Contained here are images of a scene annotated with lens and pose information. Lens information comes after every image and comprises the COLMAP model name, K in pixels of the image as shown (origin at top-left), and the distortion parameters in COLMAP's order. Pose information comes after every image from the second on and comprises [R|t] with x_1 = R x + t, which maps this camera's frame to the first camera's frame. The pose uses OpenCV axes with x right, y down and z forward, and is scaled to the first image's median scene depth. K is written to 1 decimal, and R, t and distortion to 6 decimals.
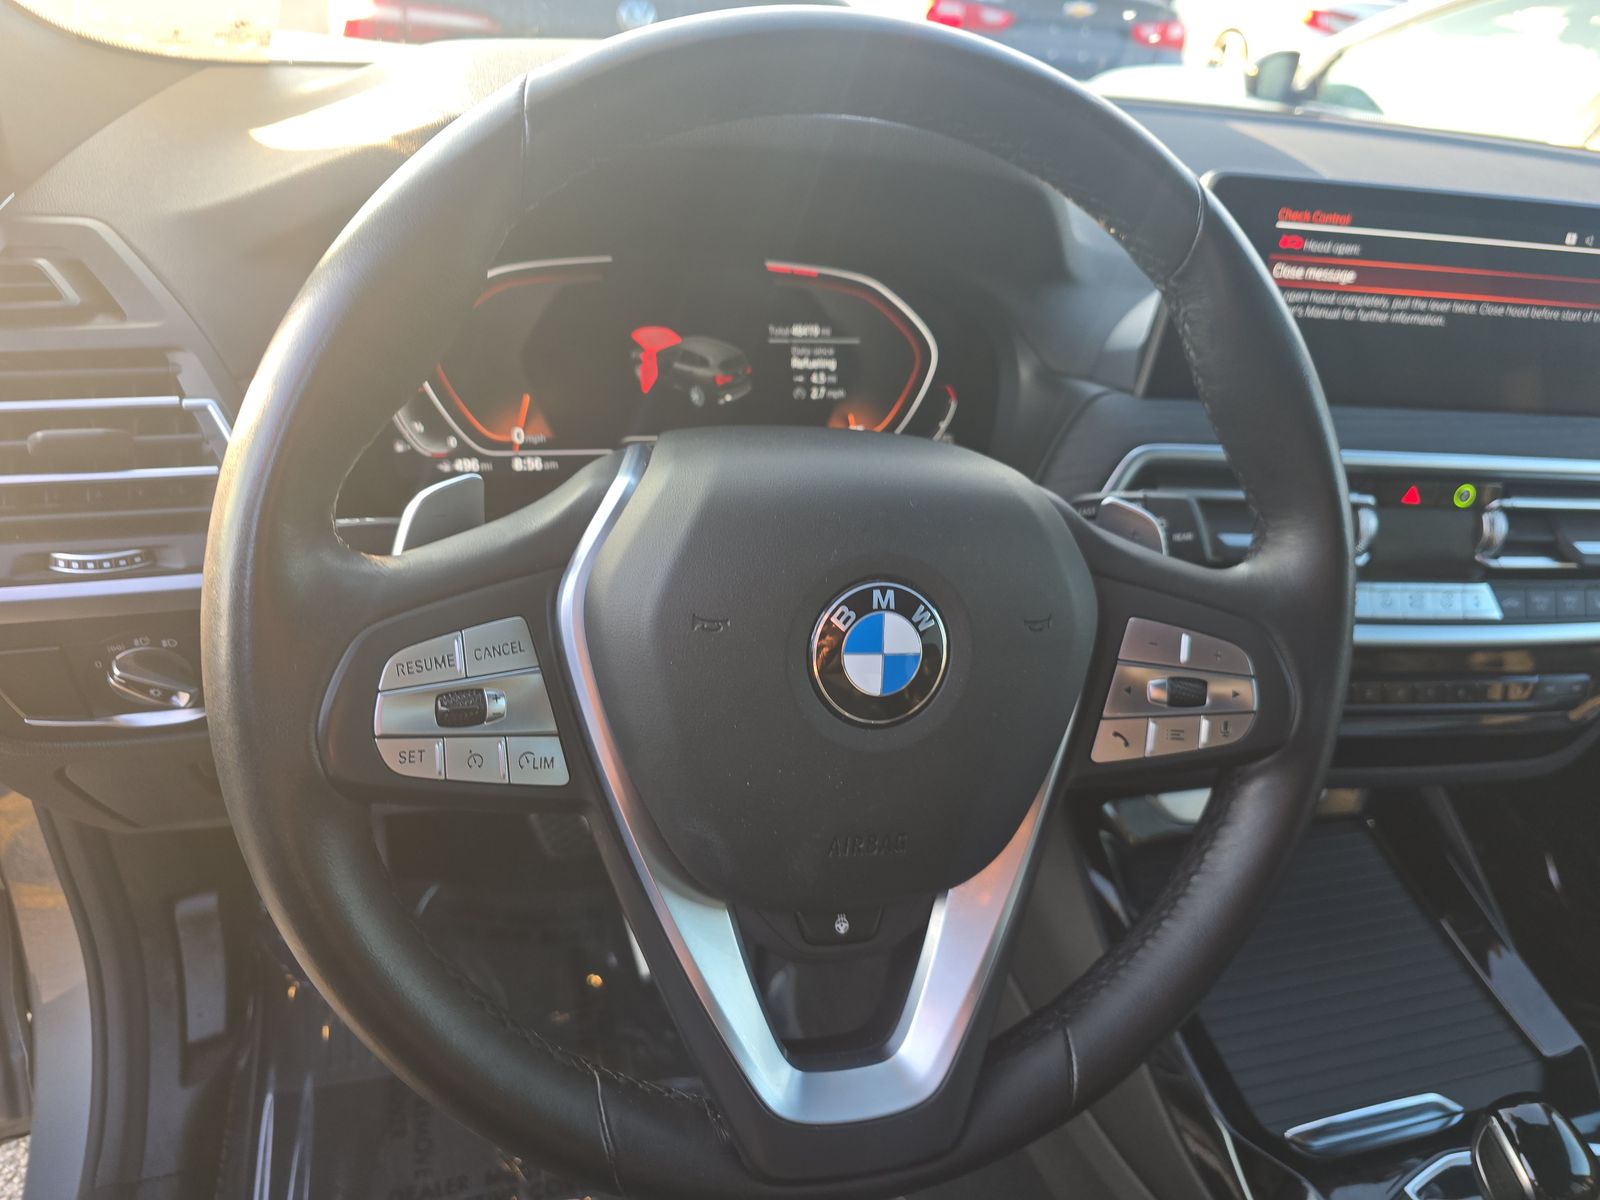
lens RADIAL K [[1128.5, 0, 821.7], [0, 1128.5, 618.1], [0, 0, 1]] dist [0.055902, -0.070520]
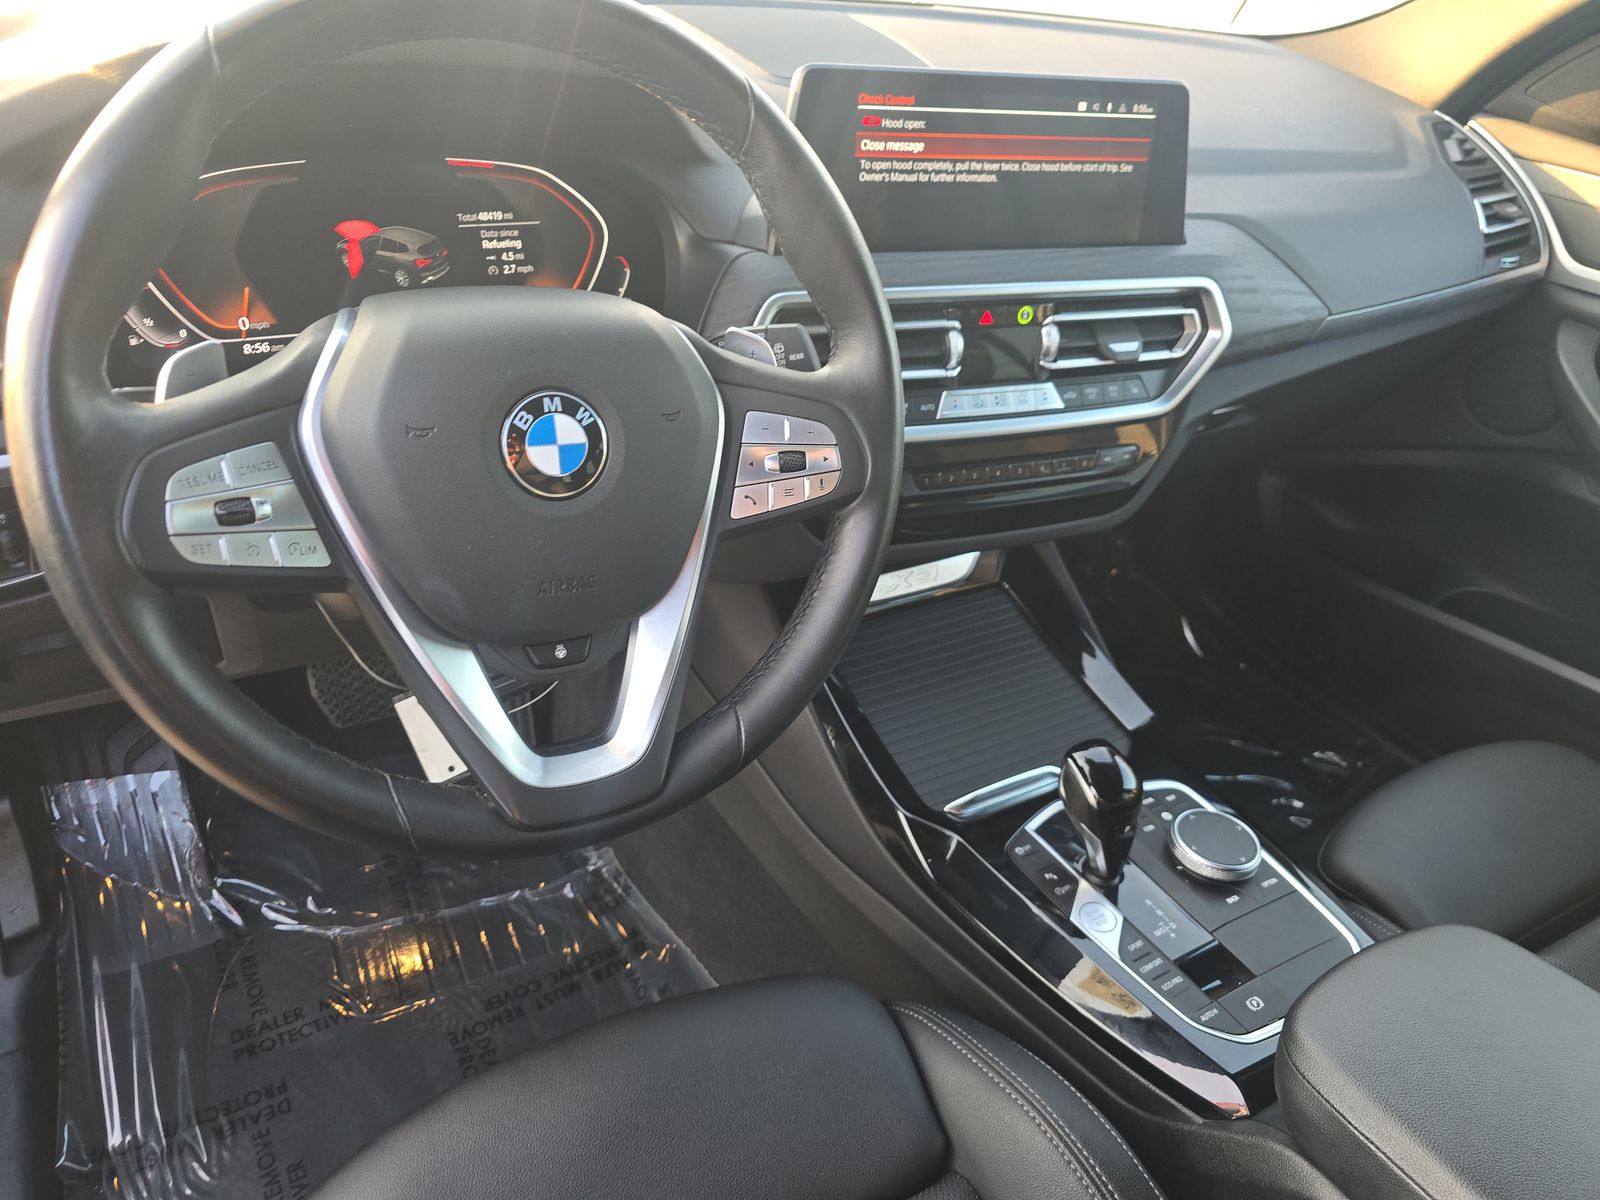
lens RADIAL K [[1078.0, 0, 800.0], [0, 1078.0, 600.0], [0, 0, 1]] dist [0.055428, -0.042884]
pose [[0.975162, -0.128670, 0.180285, 0.045805], [0.112477, 0.988872, 0.097372, 0.070550], [-0.190807, -0.074675, 0.978783, -0.209391]]
